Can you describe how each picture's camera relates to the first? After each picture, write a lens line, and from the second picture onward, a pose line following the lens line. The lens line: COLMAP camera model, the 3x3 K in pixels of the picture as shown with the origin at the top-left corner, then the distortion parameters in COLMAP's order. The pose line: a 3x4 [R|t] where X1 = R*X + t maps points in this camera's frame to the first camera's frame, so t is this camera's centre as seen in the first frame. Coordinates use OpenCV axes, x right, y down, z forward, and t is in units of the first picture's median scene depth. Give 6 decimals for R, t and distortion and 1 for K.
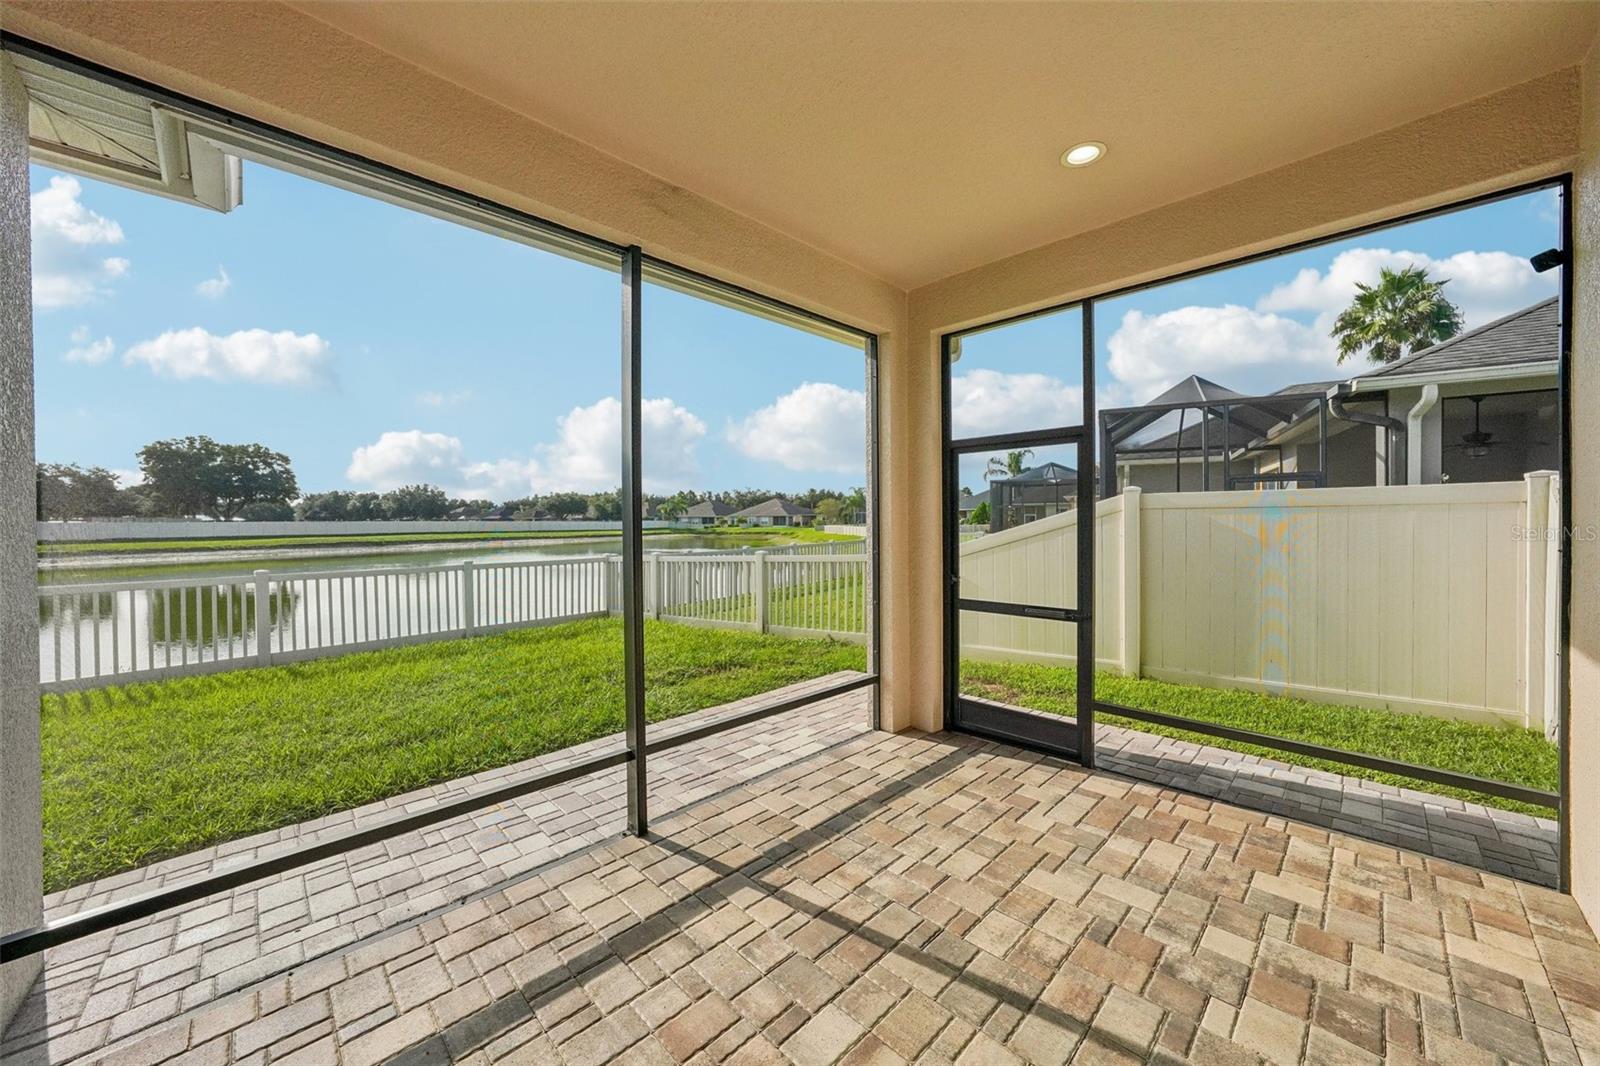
lens RADIAL K [[585.3, 0, 795.1], [0, 585.3, 531.1], [0, 0, 1]] dist [-0.003669, 0.000037]
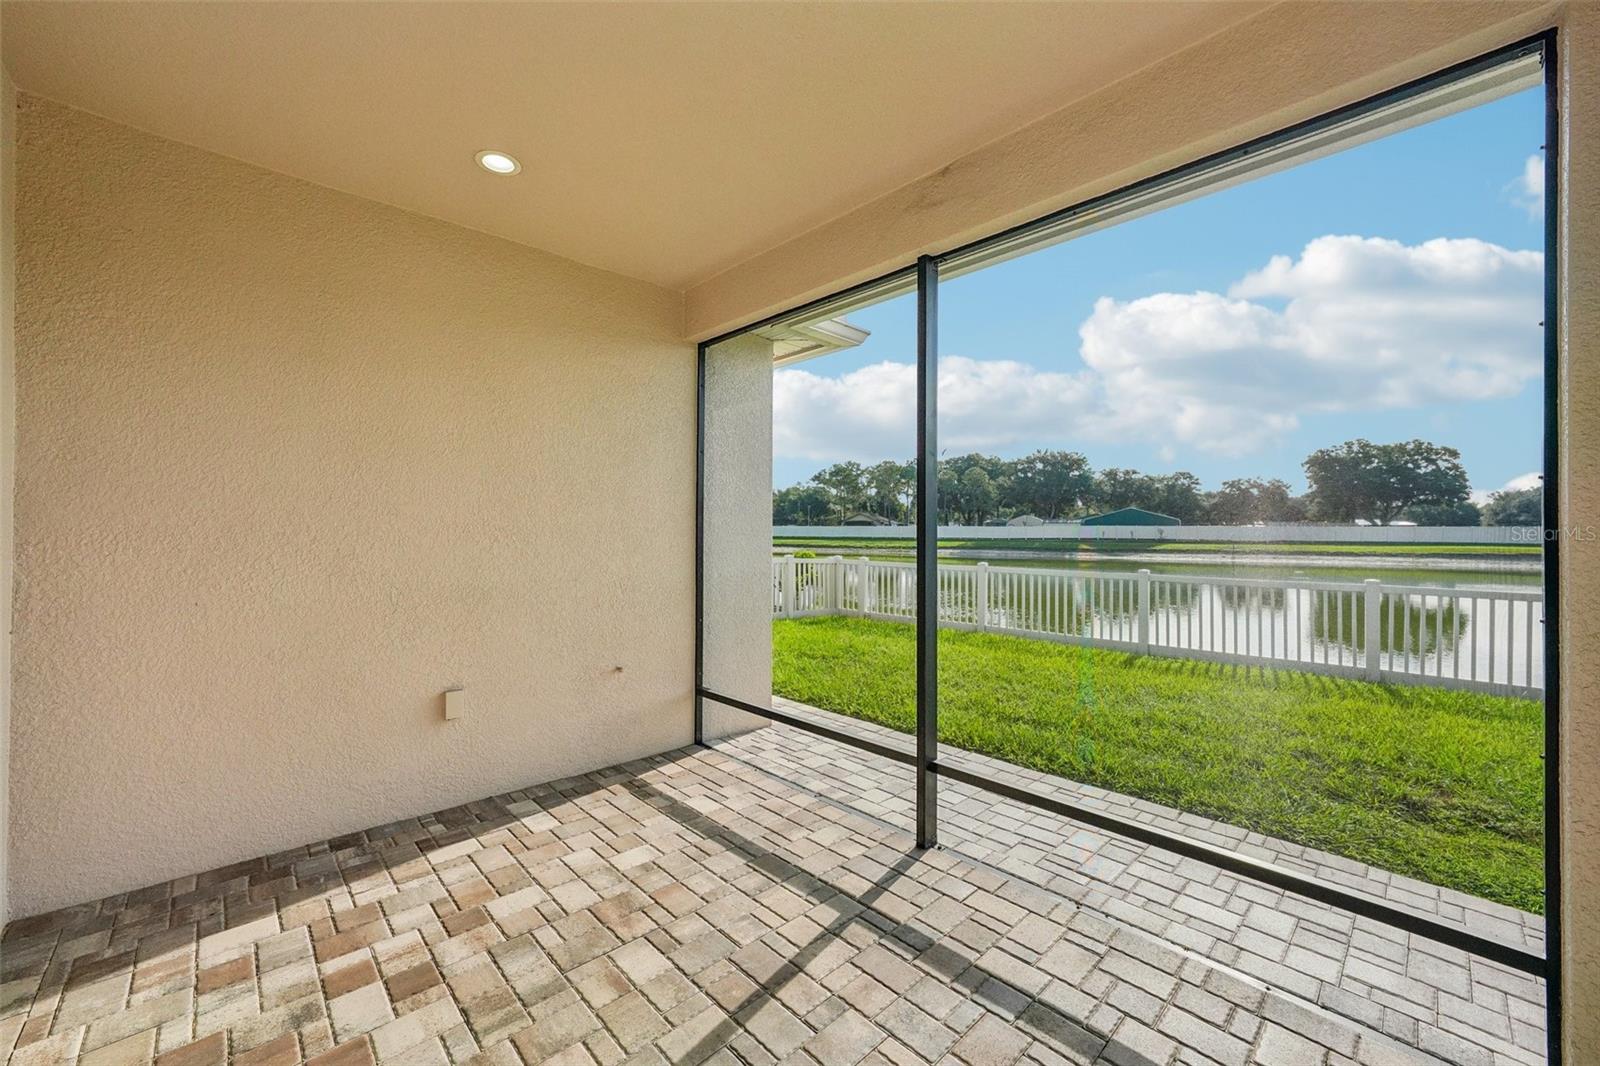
lens RADIAL K [[633.7, 0, 795.2], [0, 633.7, 526.2], [0, 0, 1]] dist [-0.003536, 0.000023]
pose [[-0.013784, 0.003902, -0.999897, 0.478970], [-0.019896, 0.999793, 0.004175, -0.013593], [0.999707, 0.019951, -0.013703, 0.470196]]
